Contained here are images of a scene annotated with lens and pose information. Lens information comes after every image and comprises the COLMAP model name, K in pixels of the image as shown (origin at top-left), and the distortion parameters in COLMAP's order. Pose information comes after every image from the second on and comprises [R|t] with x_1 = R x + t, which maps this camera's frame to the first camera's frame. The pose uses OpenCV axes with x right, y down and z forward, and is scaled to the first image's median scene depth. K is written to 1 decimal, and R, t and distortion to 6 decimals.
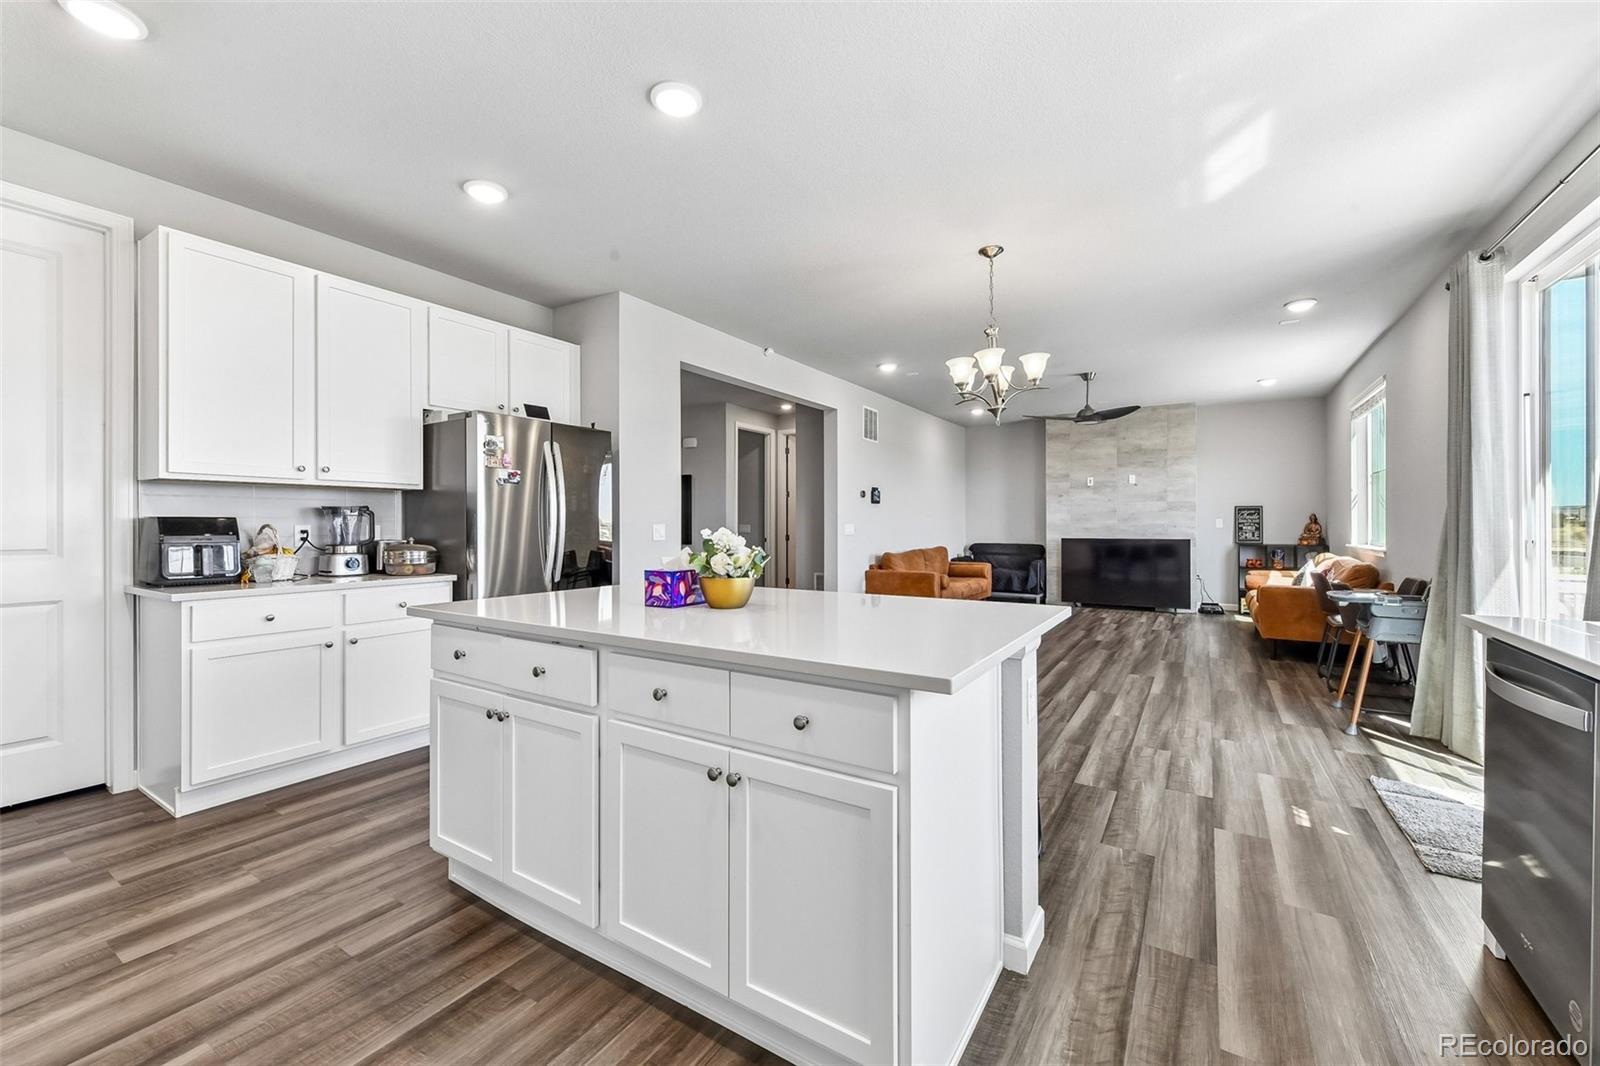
lens RADIAL K [[646.1, 0, 768.4], [0, 646.1, 532.6], [0, 0, 1]] dist [0.003552, -0.001523]
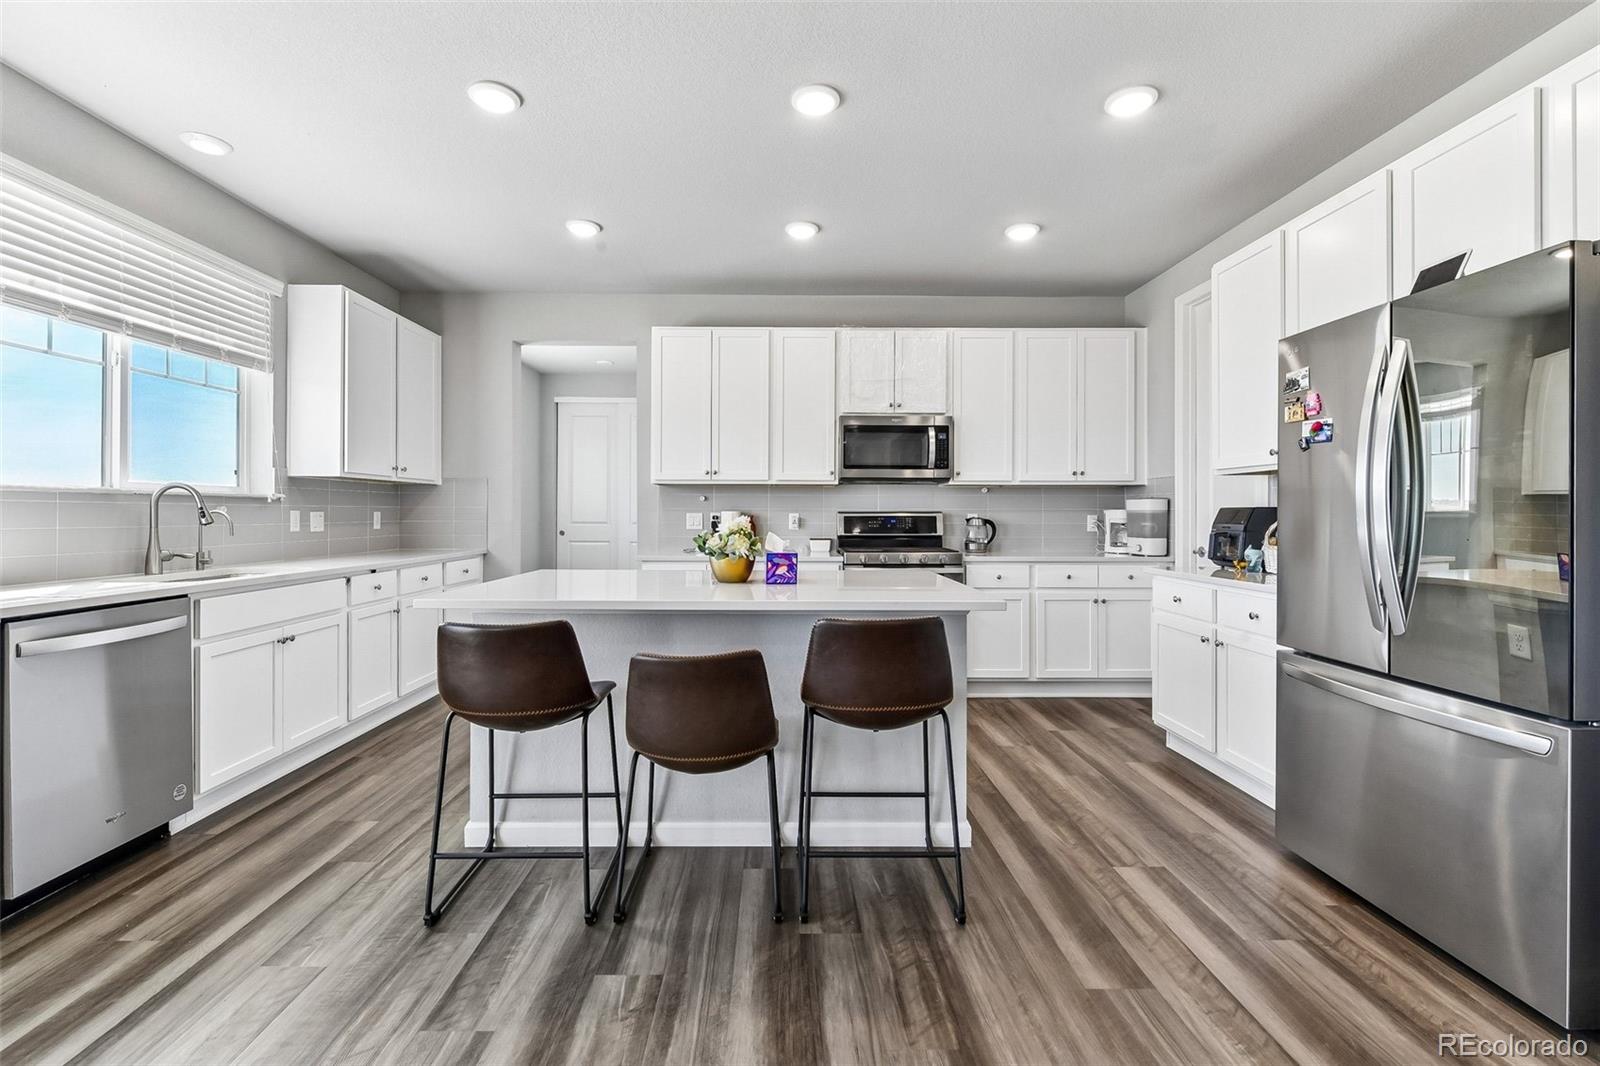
lens RADIAL K [[723.6, 0, 771.9], [0, 723.6, 511.8], [0, 0, 1]] dist [-0.000111, -0.002725]
pose [[-0.832677, -0.003360, -0.553749, 0.472554], [-0.014268, 0.999780, 0.015388, -0.023662], [0.553576, 0.020715, -0.832541, 1.644622]]
